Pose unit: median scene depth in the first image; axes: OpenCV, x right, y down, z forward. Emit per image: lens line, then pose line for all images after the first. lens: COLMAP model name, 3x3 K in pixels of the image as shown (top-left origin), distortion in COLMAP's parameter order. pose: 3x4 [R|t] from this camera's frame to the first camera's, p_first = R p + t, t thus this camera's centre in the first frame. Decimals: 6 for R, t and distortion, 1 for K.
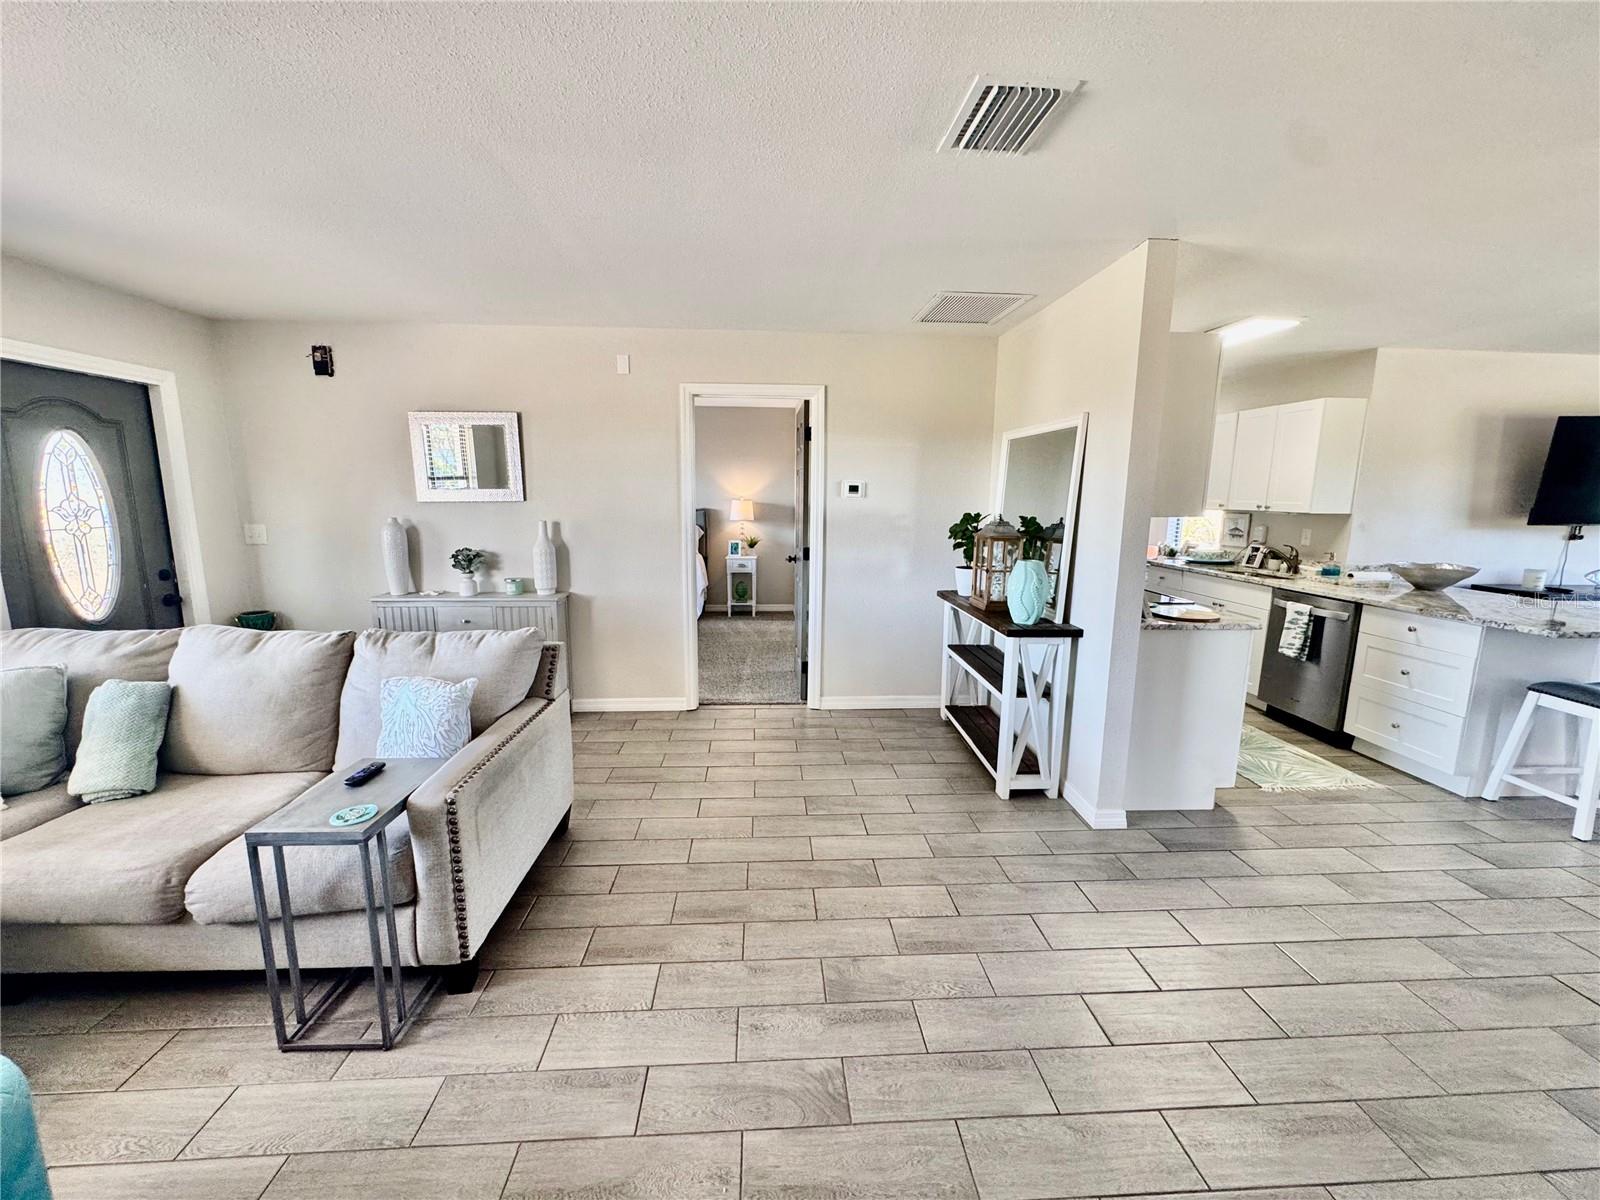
lens RADIAL K [[640.6, 0, 799.9], [0, 640.6, 596.4], [0, 0, 1]] dist [-0.001431, 0.000348]
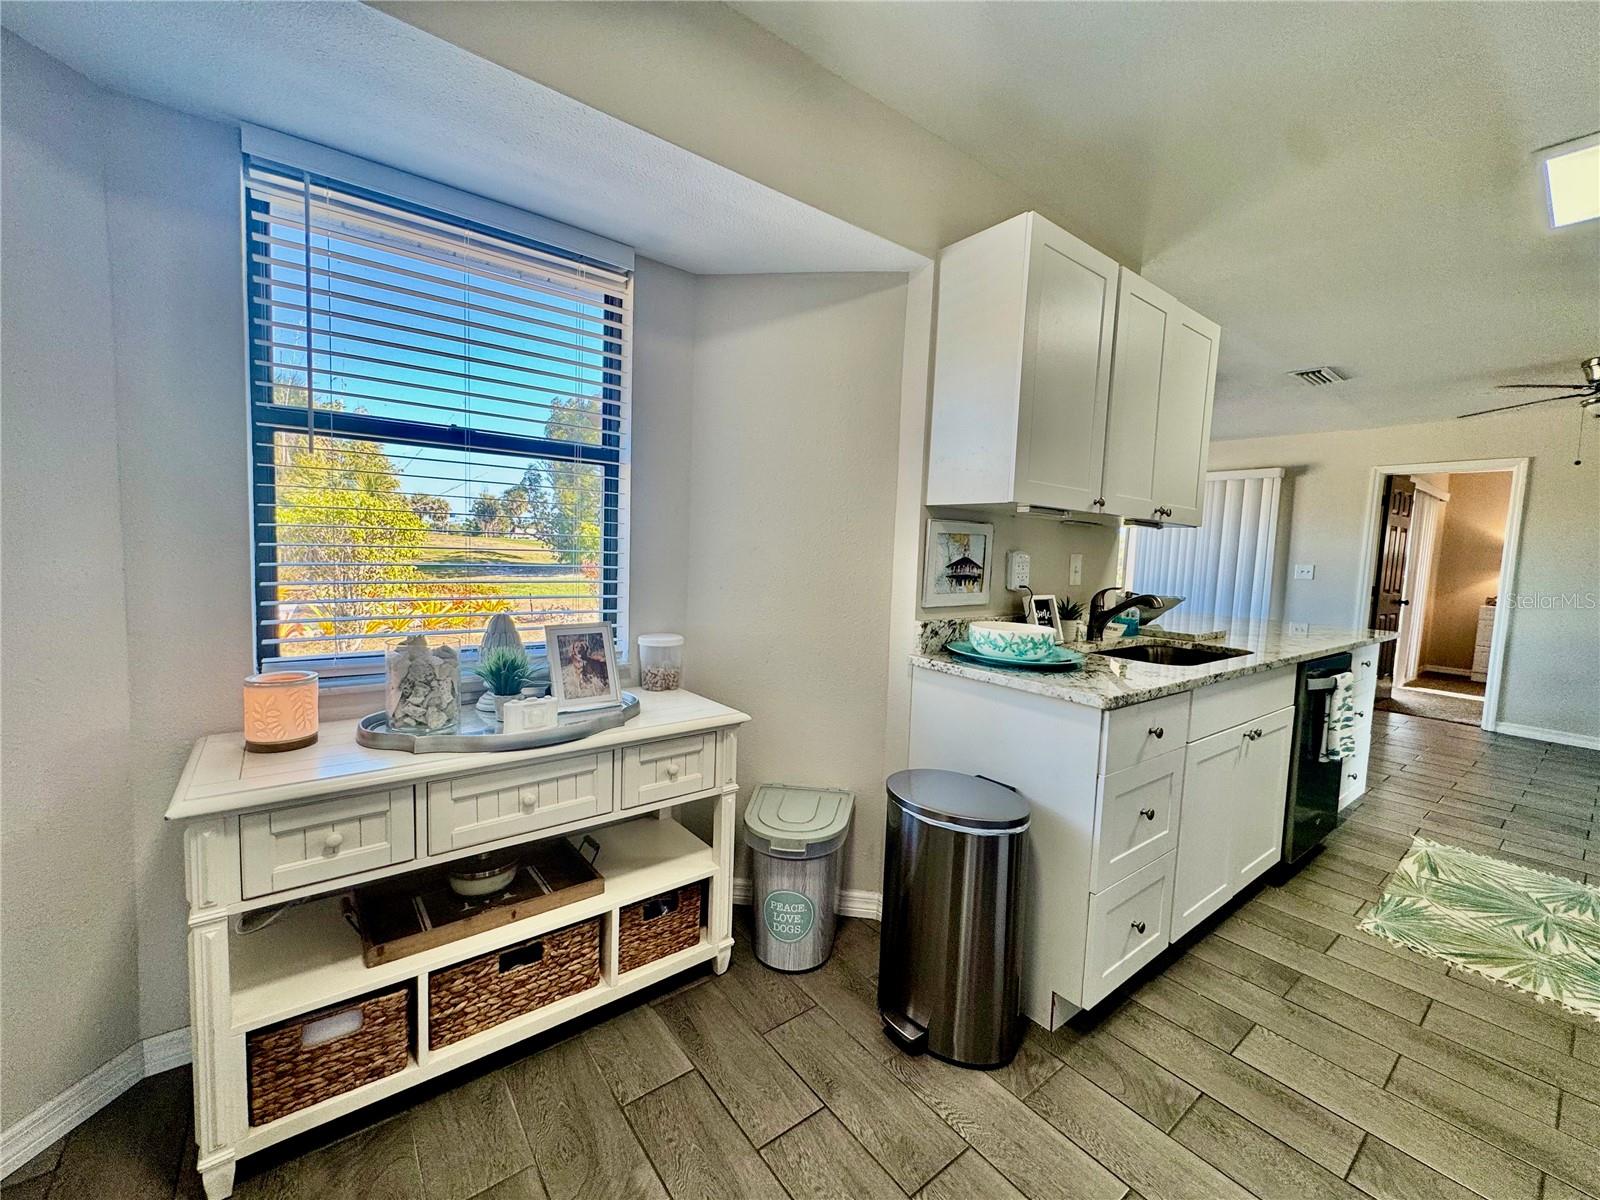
lens RADIAL K [[634.5, 0, 800.0], [0, 634.5, 600.0], [0, 0, 1]] dist [-0.002532, 0.000523]
pose [[-0.556224, -0.101504, 0.824810, 0.941873], [0.087614, 0.979819, 0.179664, -0.358148], [-0.826401, 0.172198, -0.536106, 2.896664]]
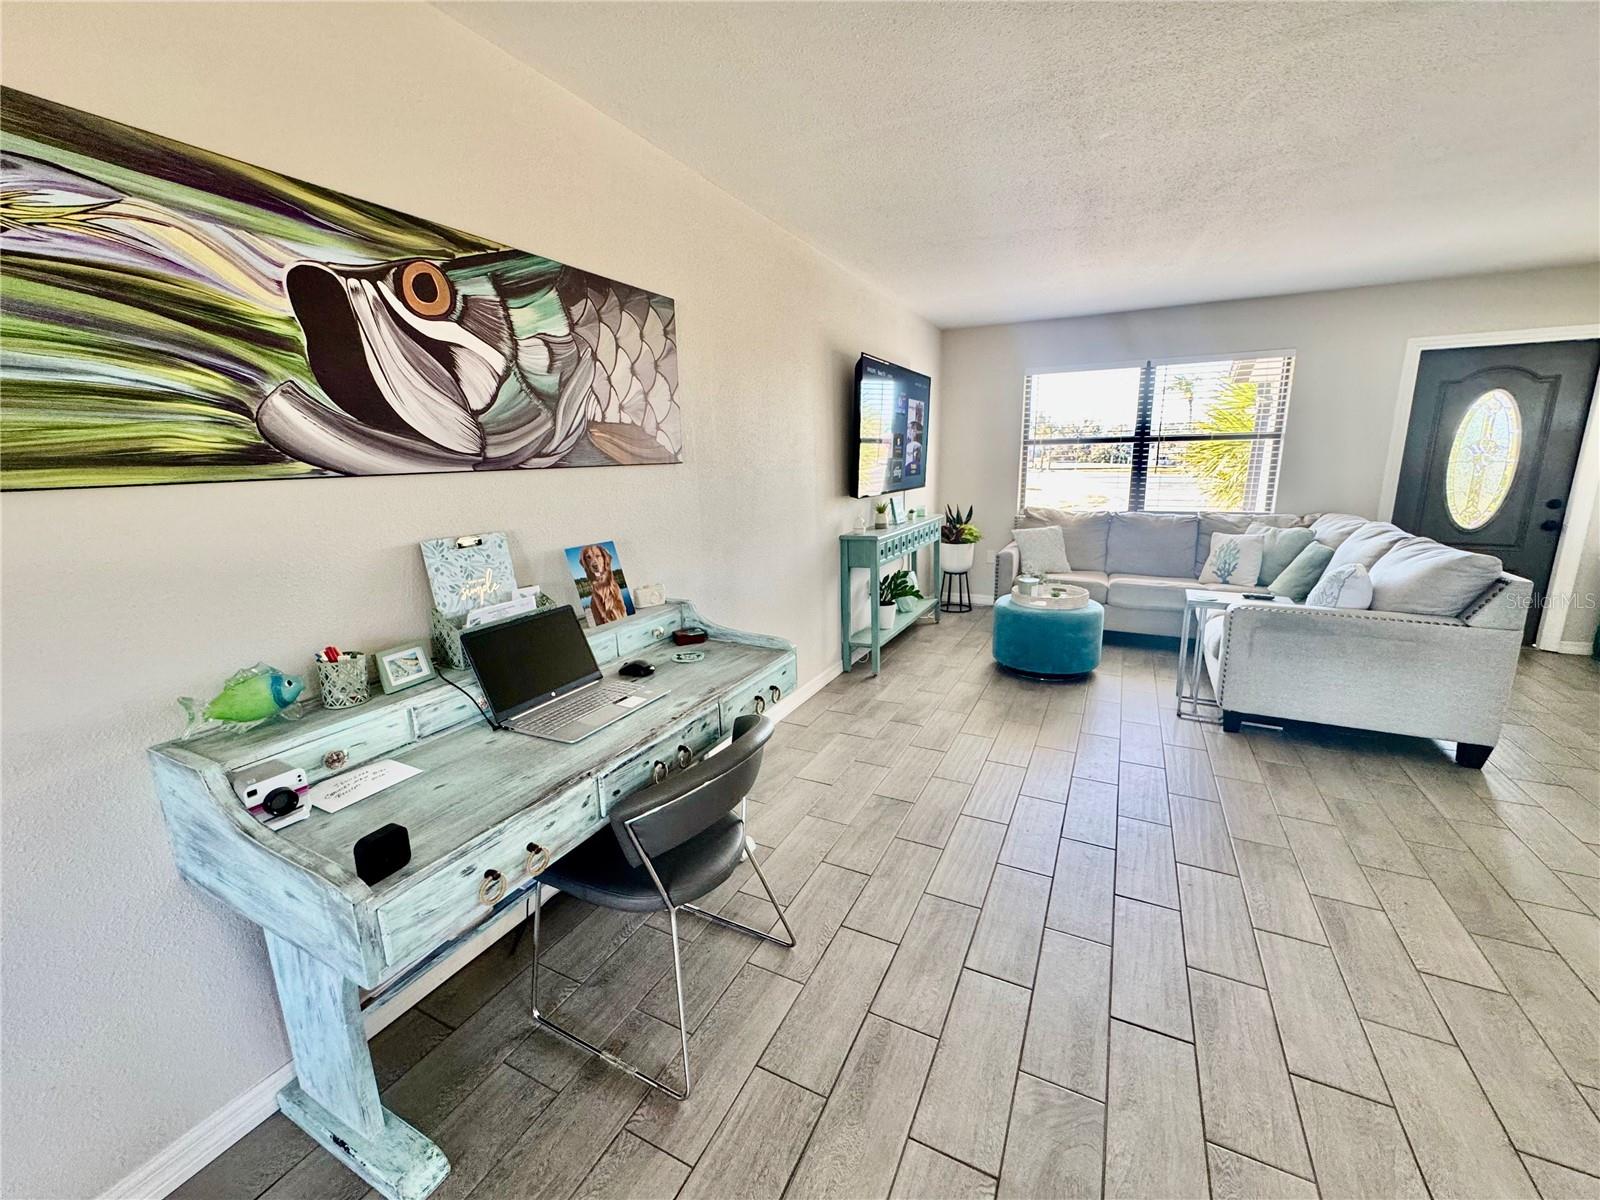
lens RADIAL K [[640.6, 0, 799.9], [0, 640.6, 596.4], [0, 0, 1]] dist [-0.001431, 0.000348]
pose [[-0.502510, 0.185270, -0.844487, 1.094439], [-0.124824, 0.950989, 0.282911, -0.045855], [0.855513, 0.247578, -0.454755, 0.560341]]
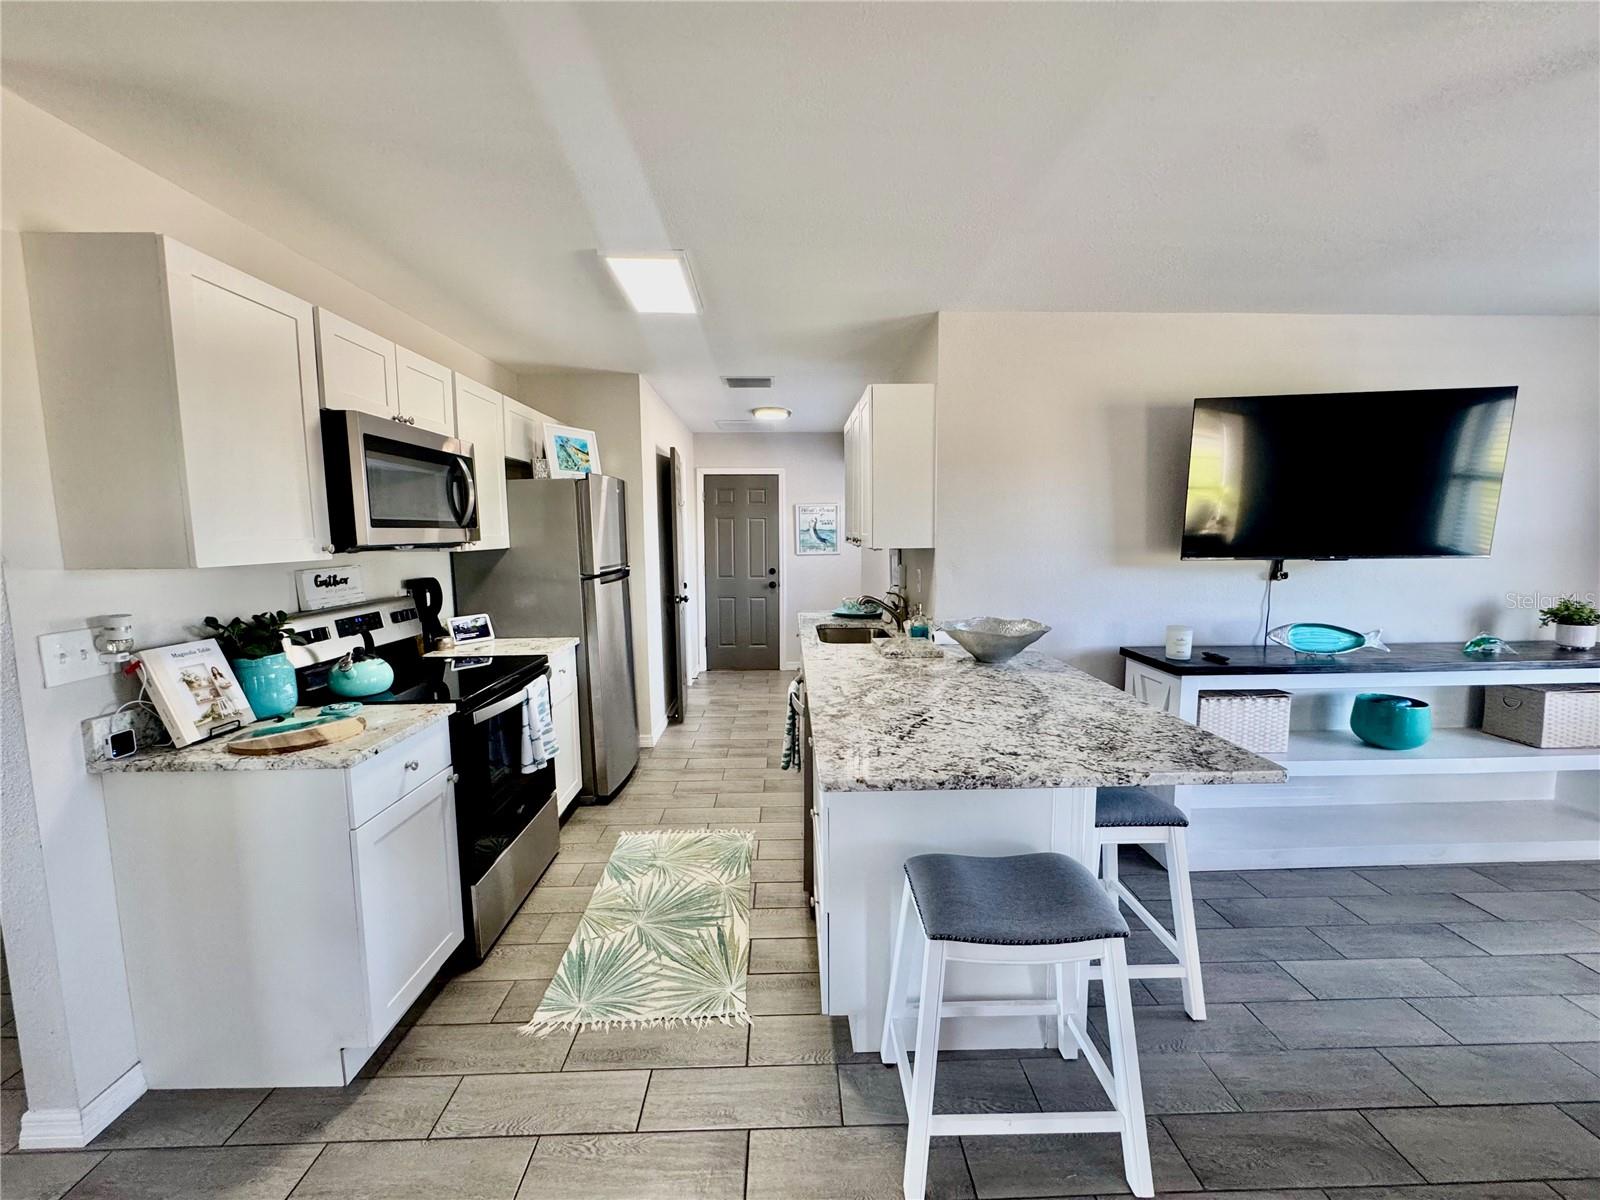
lens RADIAL K [[640.6, 0, 799.9], [0, 640.6, 596.4], [0, 0, 1]] dist [-0.001431, 0.000348]
pose [[0.999138, -0.016110, -0.038262, 1.341905], [0.013820, 0.998139, -0.059385, -0.067747], [0.039147, 0.058805, 0.997502, 0.549515]]
